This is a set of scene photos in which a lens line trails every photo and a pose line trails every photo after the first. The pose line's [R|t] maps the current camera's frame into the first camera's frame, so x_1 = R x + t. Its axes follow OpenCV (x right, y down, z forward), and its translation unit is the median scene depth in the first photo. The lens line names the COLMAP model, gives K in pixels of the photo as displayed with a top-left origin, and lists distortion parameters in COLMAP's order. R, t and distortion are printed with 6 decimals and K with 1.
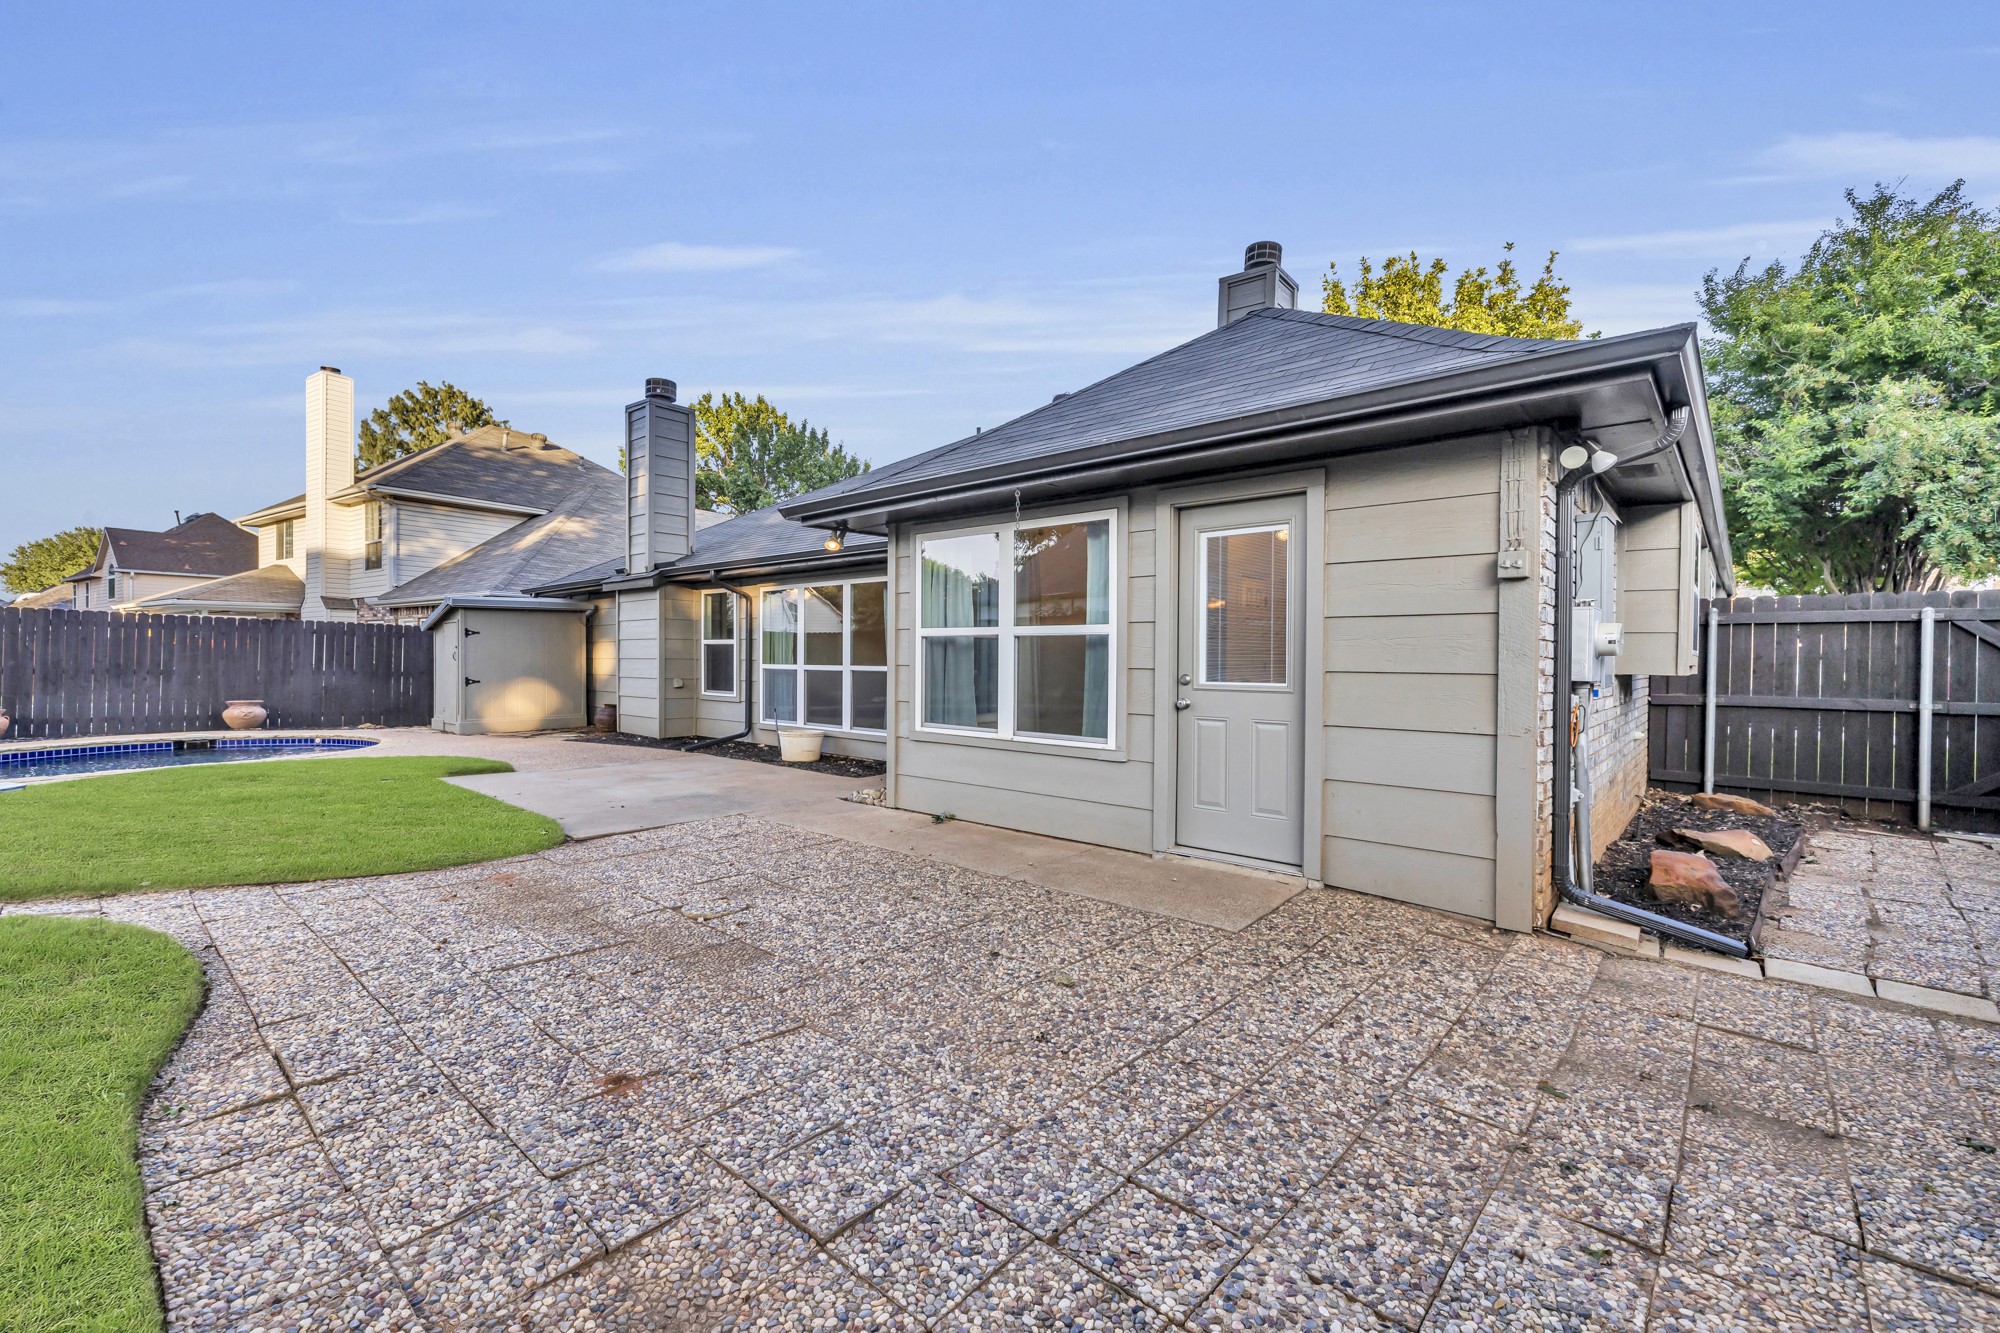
lens RADIAL K [[844.8, 0, 989.5], [0, 844.8, 675.9], [0, 0, 1]] dist [0.002500, 0.000484]
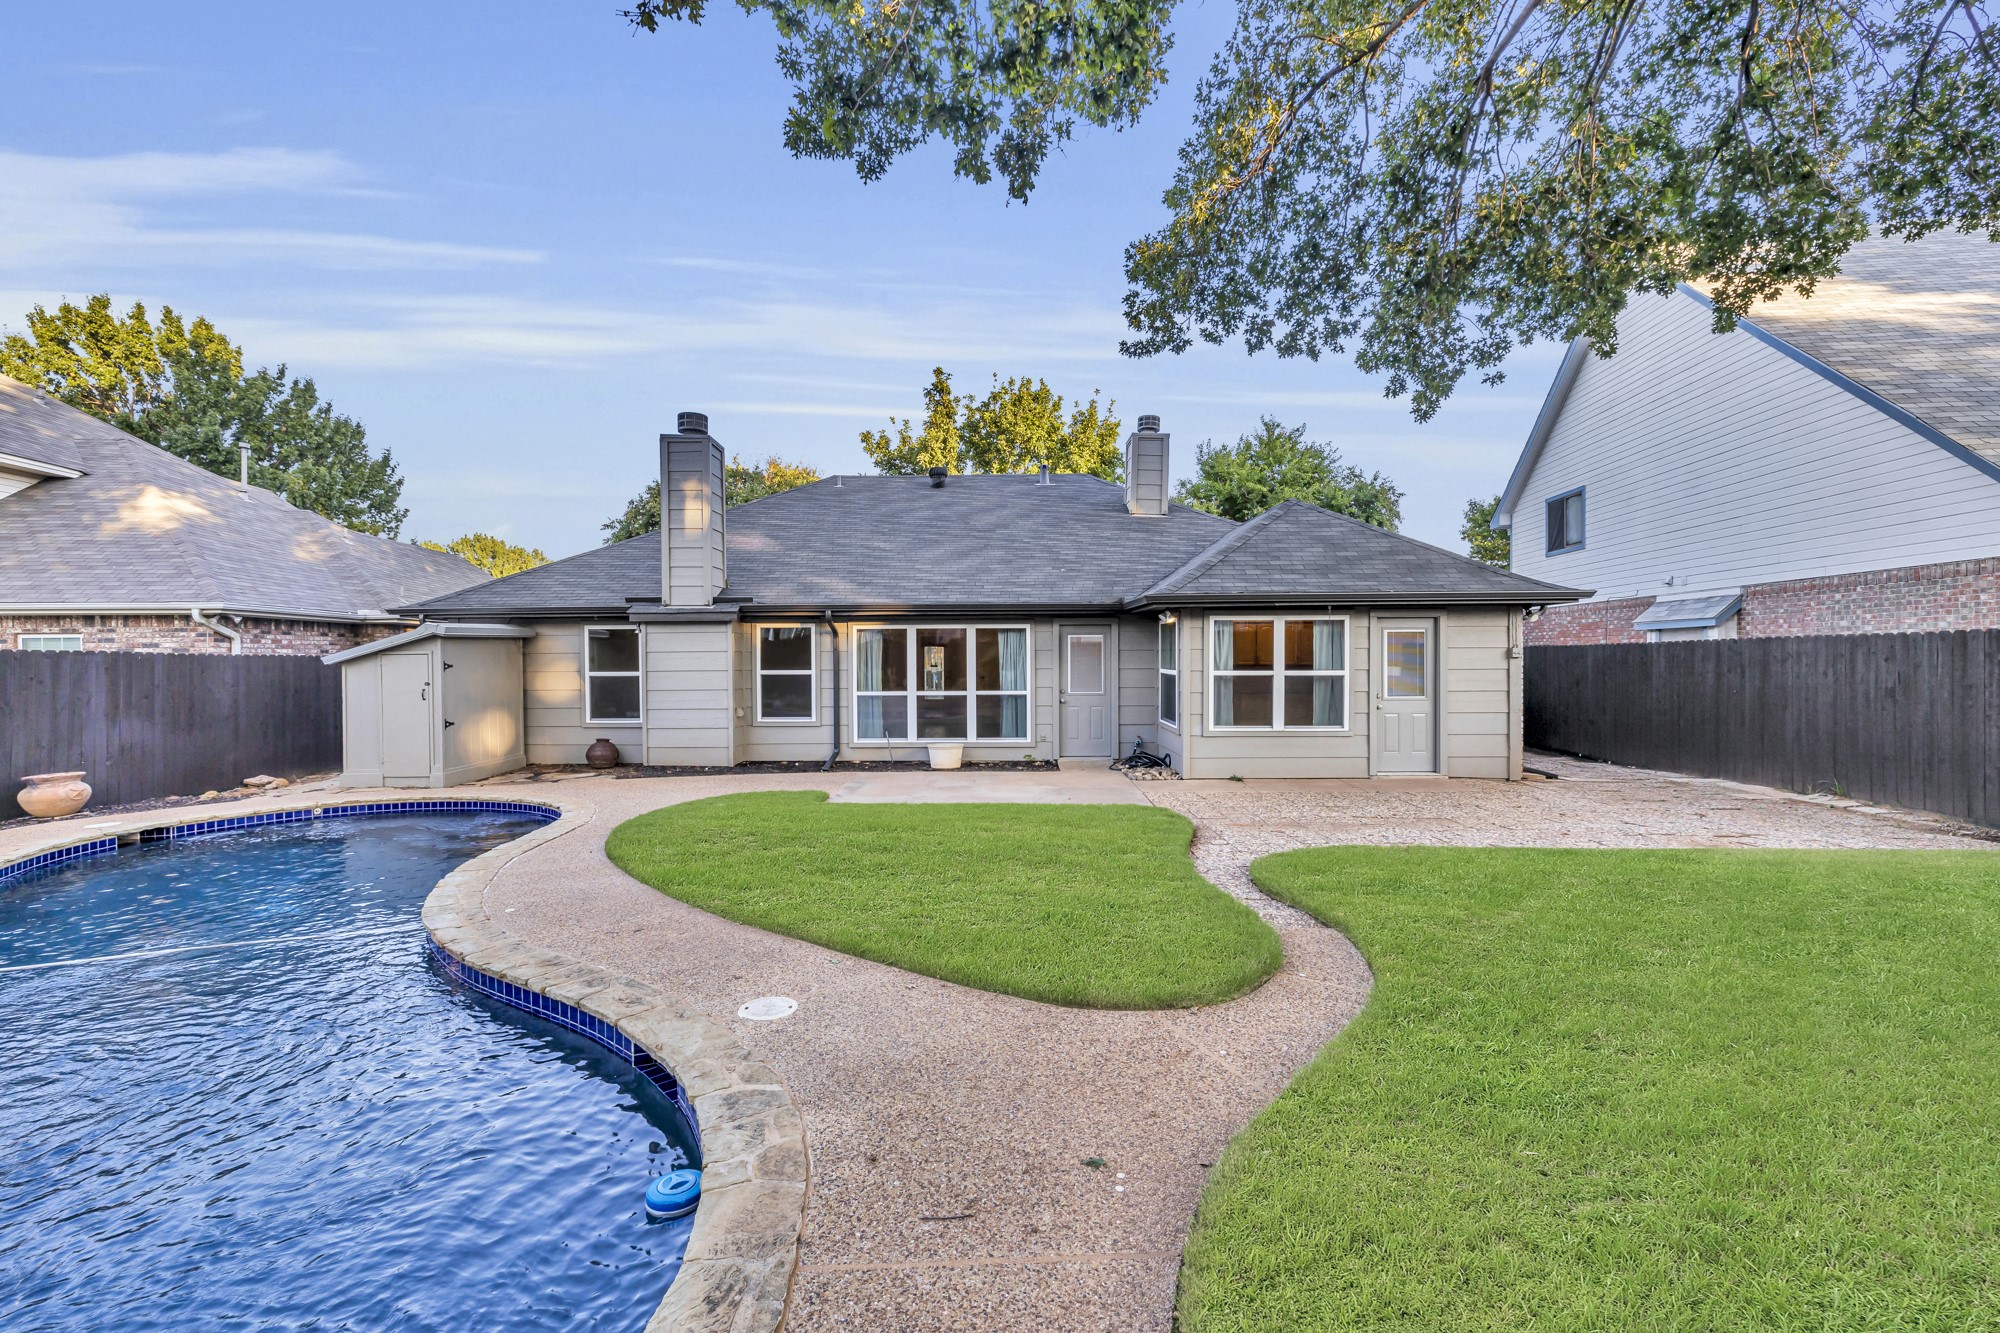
lens RADIAL K [[844.8, 0, 986.5], [0, 844.8, 661.2], [0, 0, 1]] dist [0.002500, 0.000484]
pose [[0.754009, -0.016422, 0.656659, -0.829621], [0.024938, 0.999682, -0.003634, -0.043348], [-0.656390, 0.019116, 0.754179, 0.003114]]
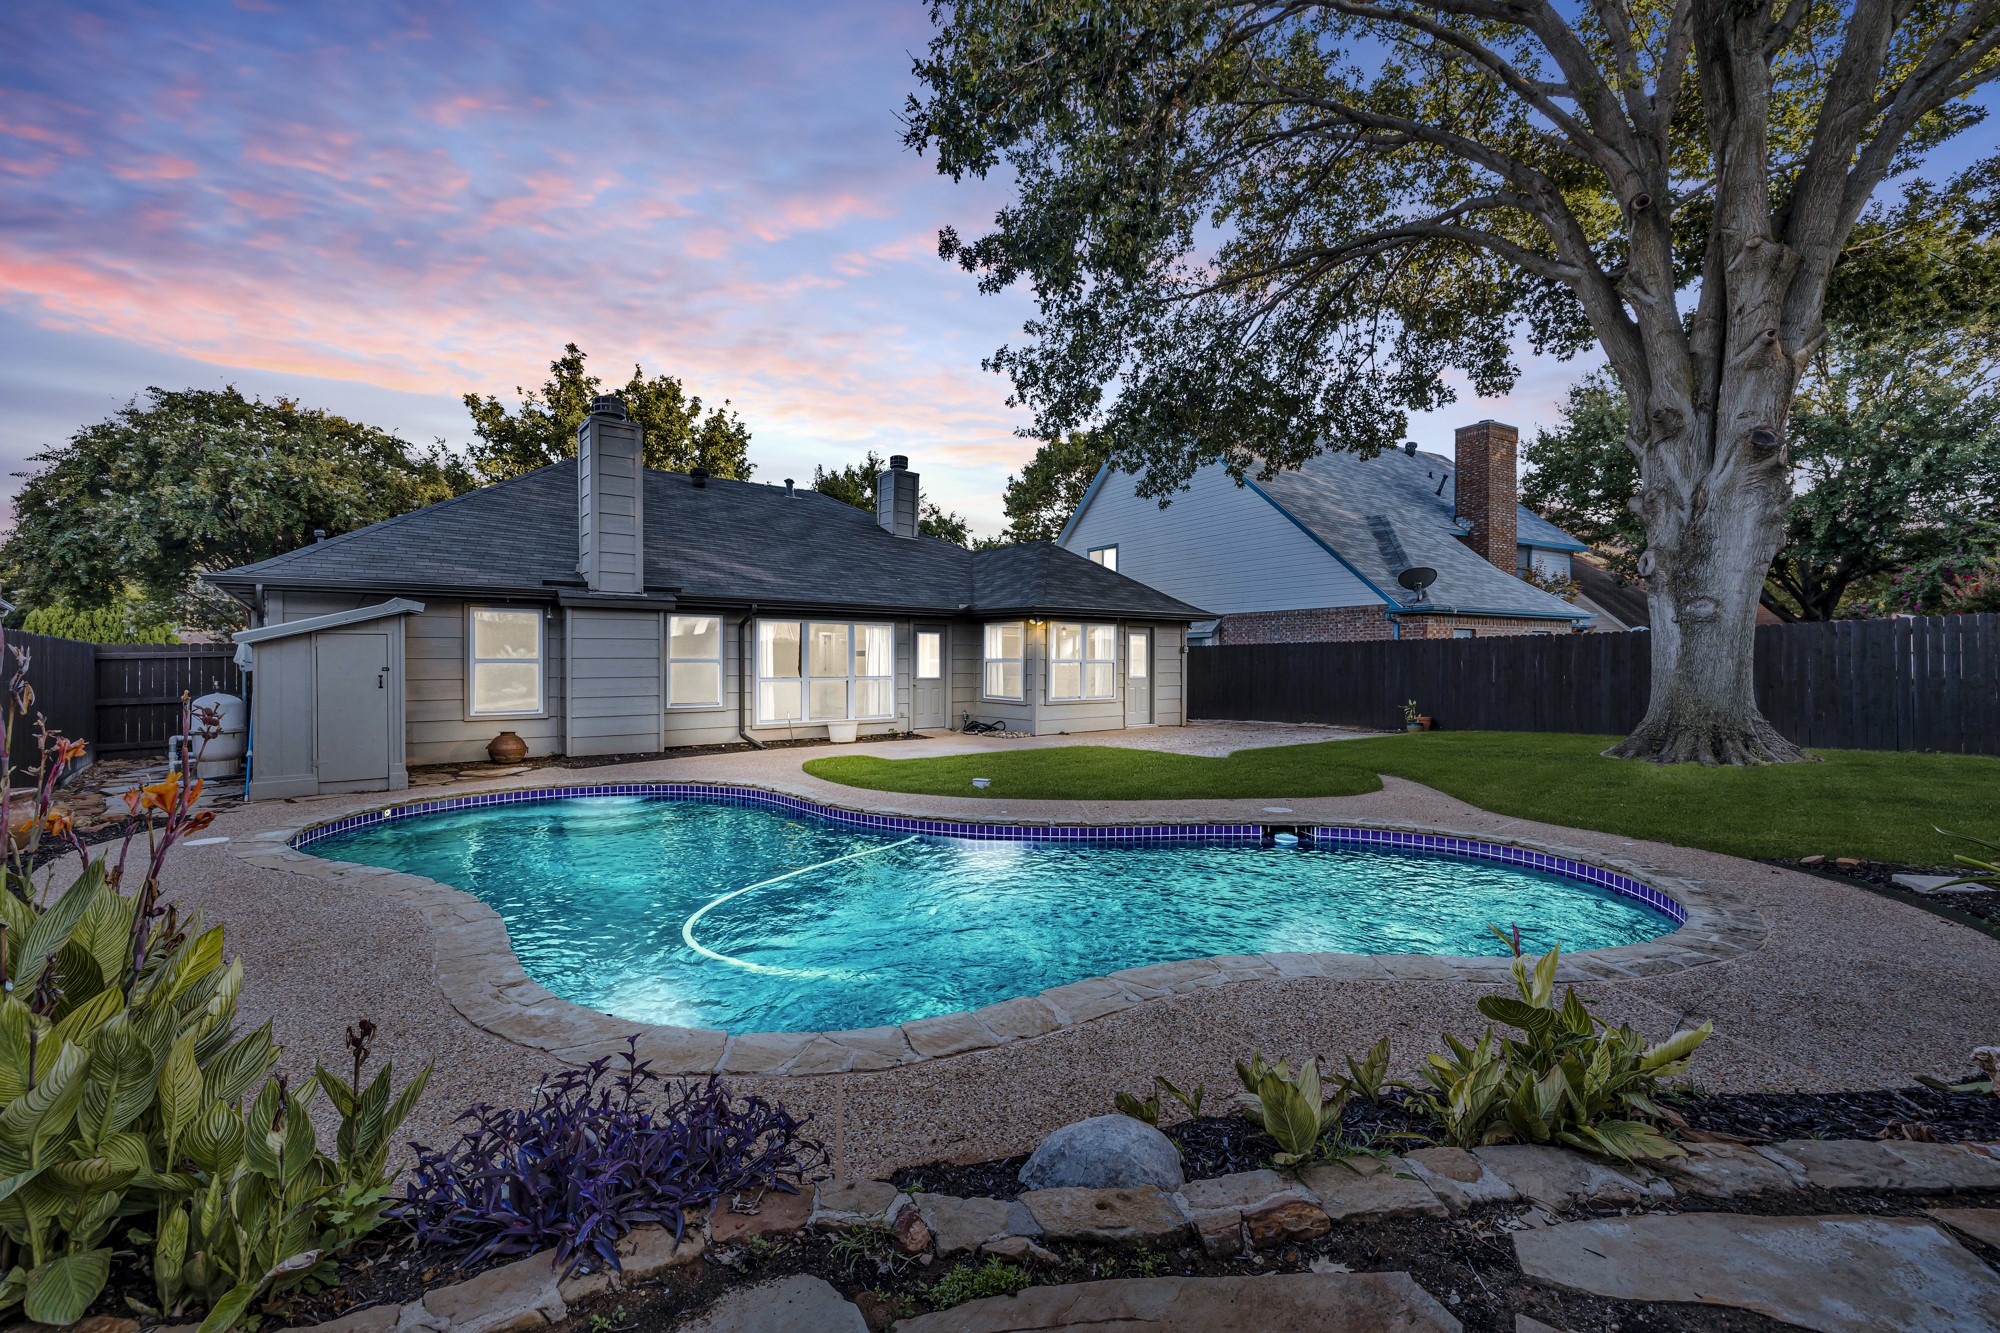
lens RADIAL K [[844.8, 0, 996.3], [0, 844.8, 664.3], [0, 0, 1]] dist [0.002500, 0.000484]
pose [[0.157781, -0.014089, 0.987374, -1.365750], [0.019655, 0.999745, 0.011125, -0.039114], [-0.987279, 0.017652, 0.158017, 0.408026]]
